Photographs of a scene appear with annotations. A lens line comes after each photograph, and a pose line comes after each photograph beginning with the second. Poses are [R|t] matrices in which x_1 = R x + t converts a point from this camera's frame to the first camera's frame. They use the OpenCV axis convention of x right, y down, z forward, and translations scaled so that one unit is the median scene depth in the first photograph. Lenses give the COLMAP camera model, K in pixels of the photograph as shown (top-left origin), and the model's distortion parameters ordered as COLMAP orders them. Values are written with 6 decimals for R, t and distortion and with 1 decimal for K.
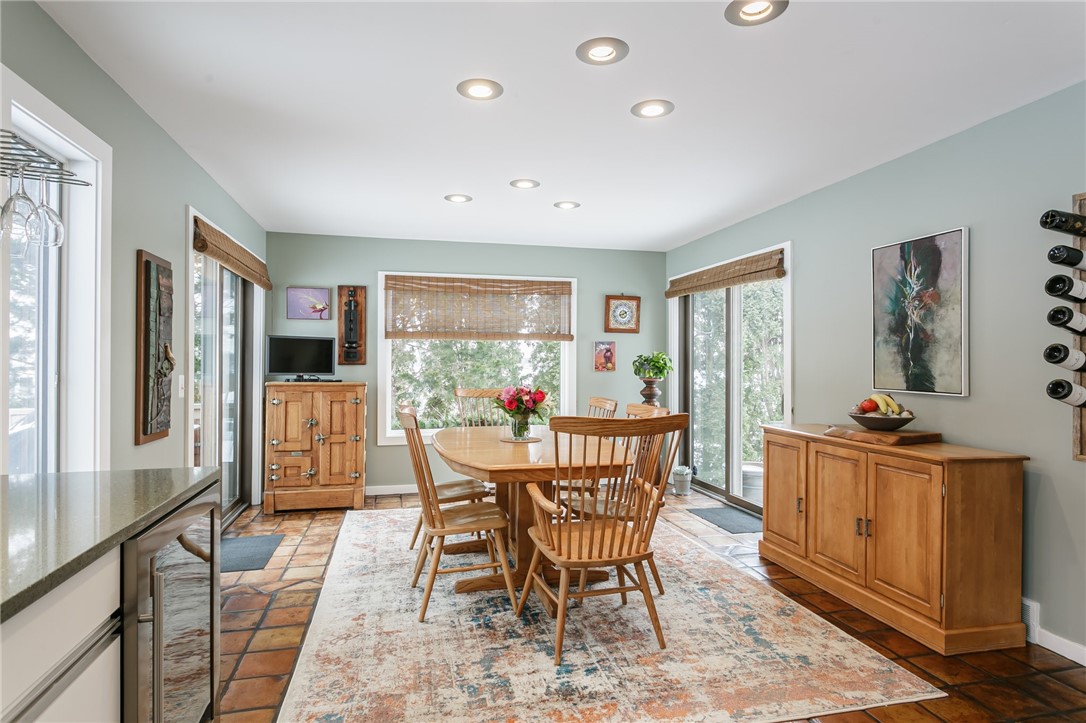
lens RADIAL K [[588.1, 0, 541.3], [0, 588.1, 356.6], [0, 0, 1]] dist [0.000933, 0.002757]
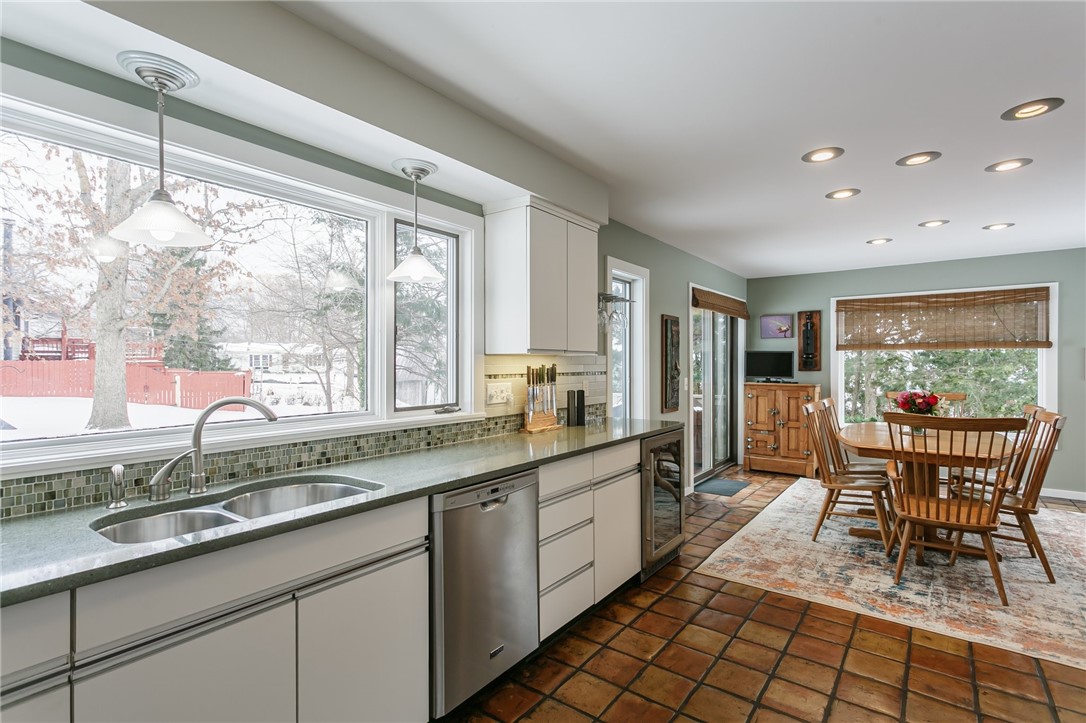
lens RADIAL K [[524.0, 0, 543.0], [0, 524.0, 364.2], [0, 0, 1]] dist [0.005219, 0.001397]
pose [[0.636594, -0.001079, -0.771198, 0.350648], [0.009670, 0.999932, 0.006584, -0.025101], [0.771139, -0.011649, 0.636561, -0.360883]]
